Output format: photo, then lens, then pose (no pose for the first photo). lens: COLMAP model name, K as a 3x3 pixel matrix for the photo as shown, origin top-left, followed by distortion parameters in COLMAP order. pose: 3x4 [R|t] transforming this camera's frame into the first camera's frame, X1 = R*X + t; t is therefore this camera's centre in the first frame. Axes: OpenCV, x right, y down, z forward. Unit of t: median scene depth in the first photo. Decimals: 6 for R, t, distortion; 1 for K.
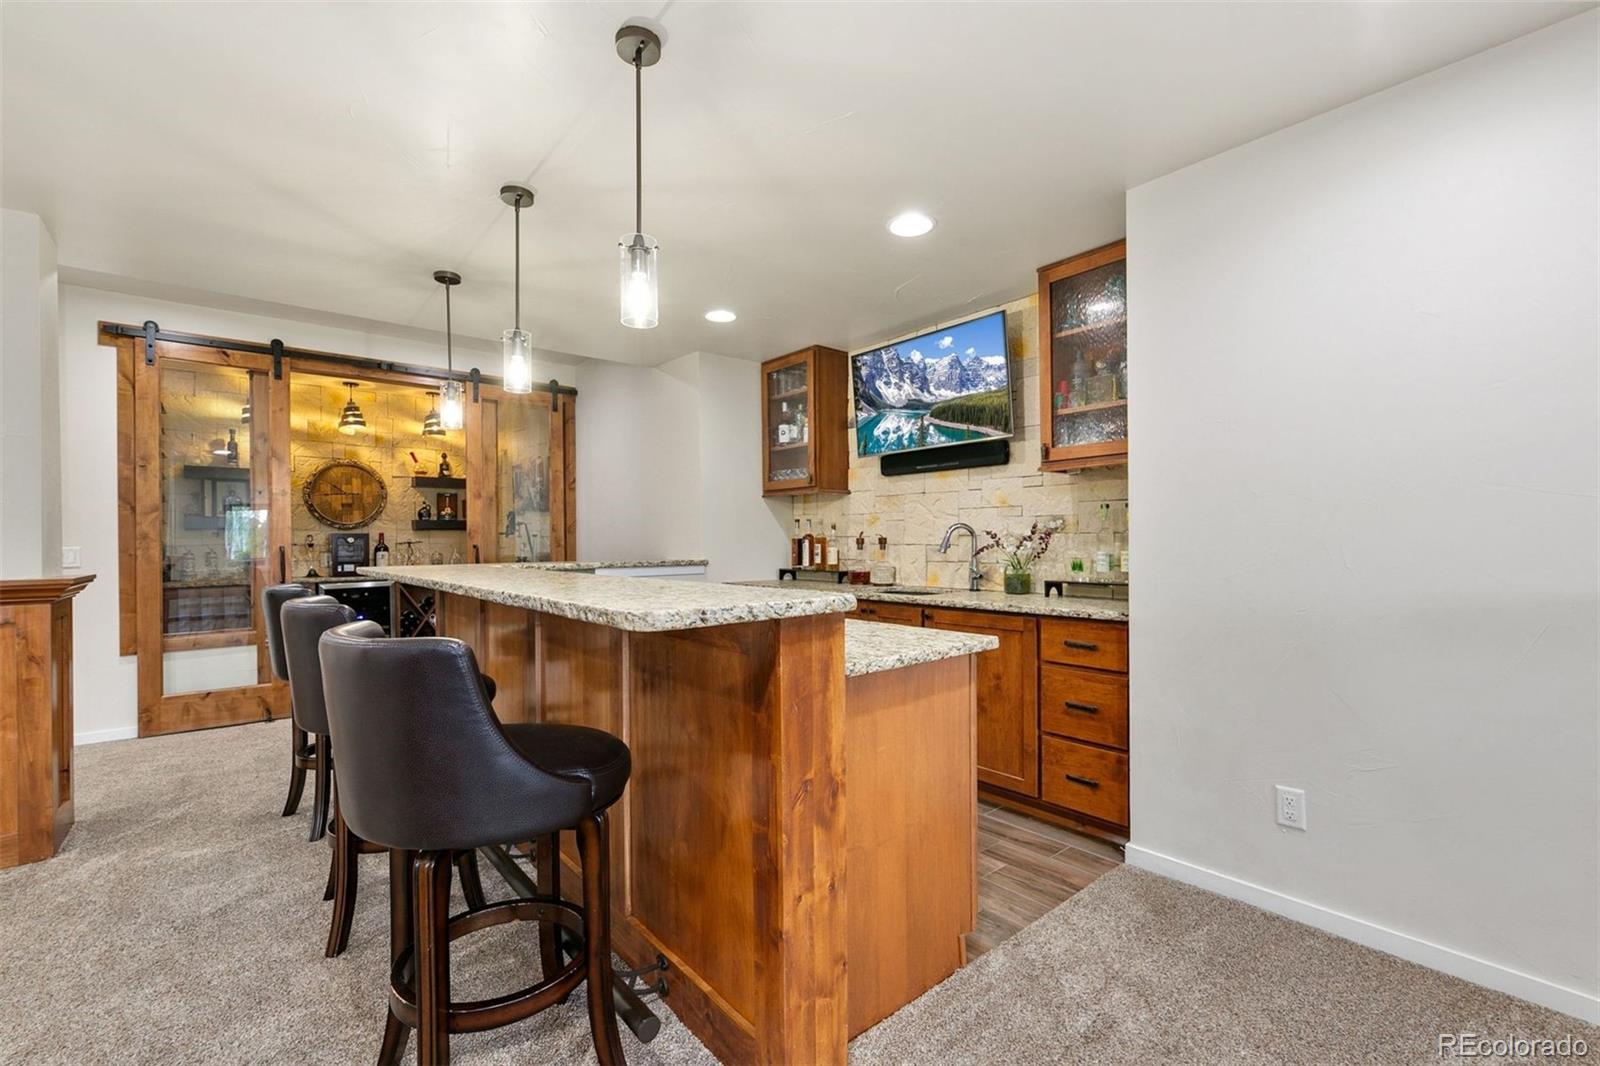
lens RADIAL K [[688.5, 0, 802.0], [0, 688.5, 528.9], [0, 0, 1]] dist [0.000324, 0.000061]
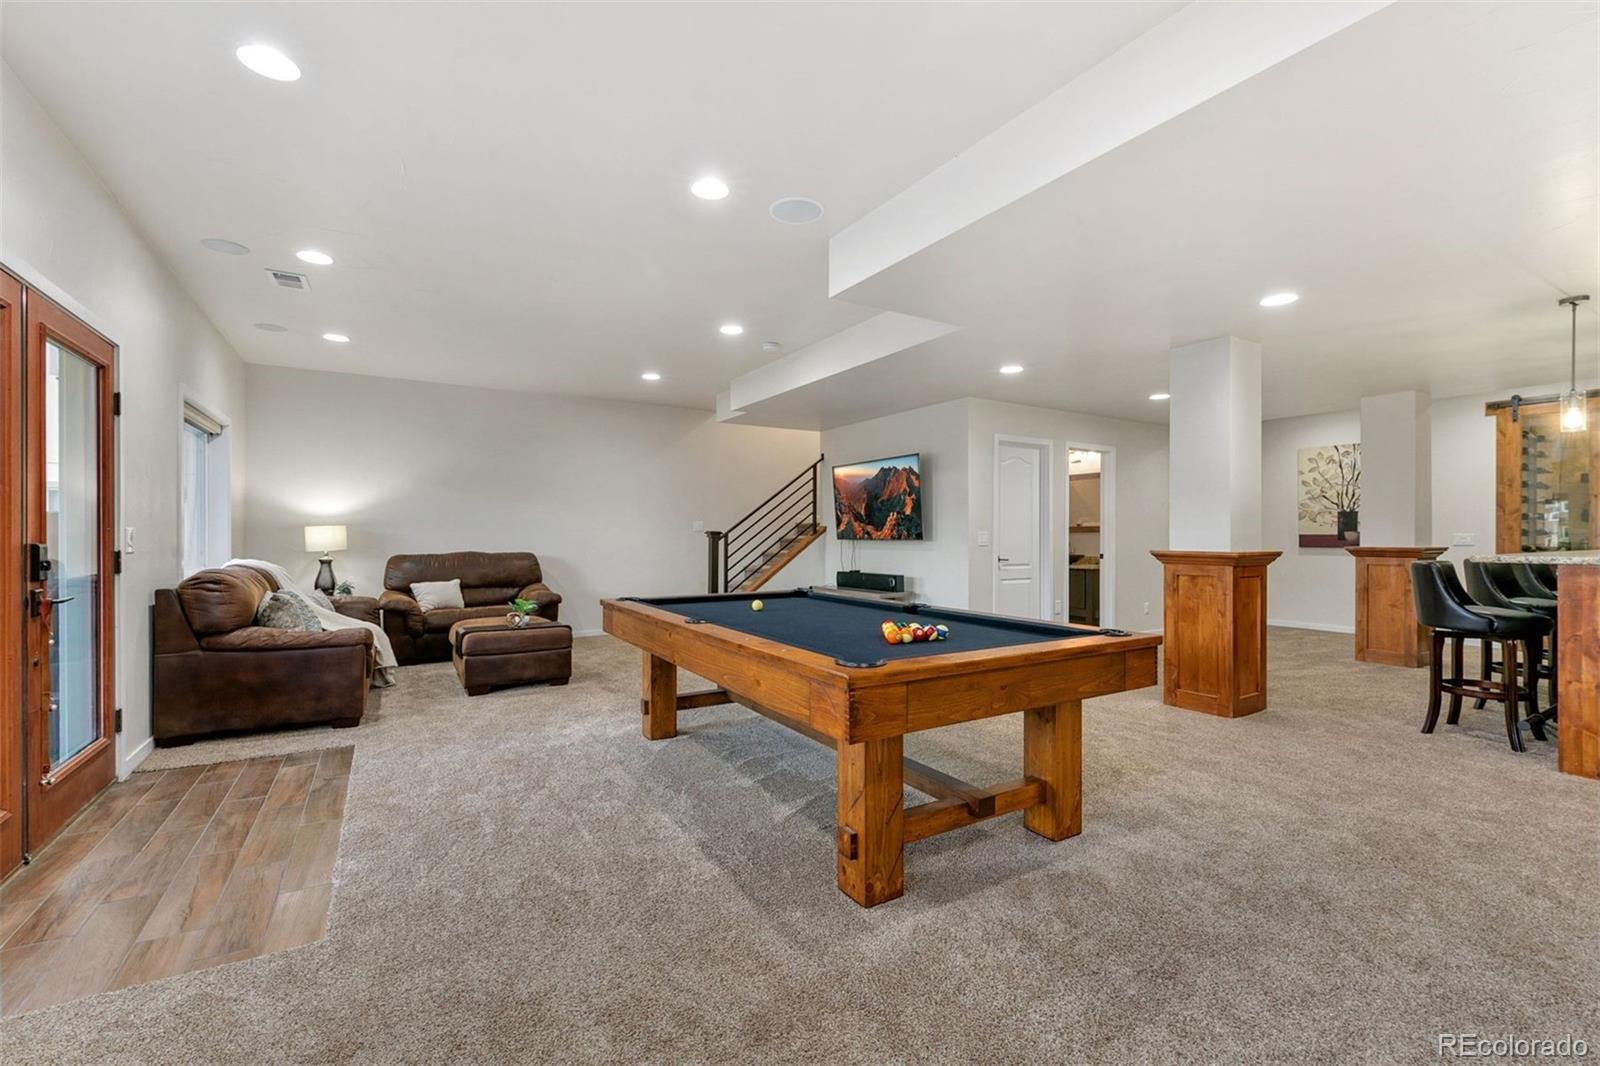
lens RADIAL K [[688.5, 0, 802.0], [0, 688.5, 528.9], [0, 0, 1]] dist [0.000324, 0.000061]
pose [[-0.149175, 0.005825, -0.988794, 0.929105], [0.010493, 0.999936, 0.004308, -0.011537], [0.988755, -0.009733, -0.149226, -0.430158]]
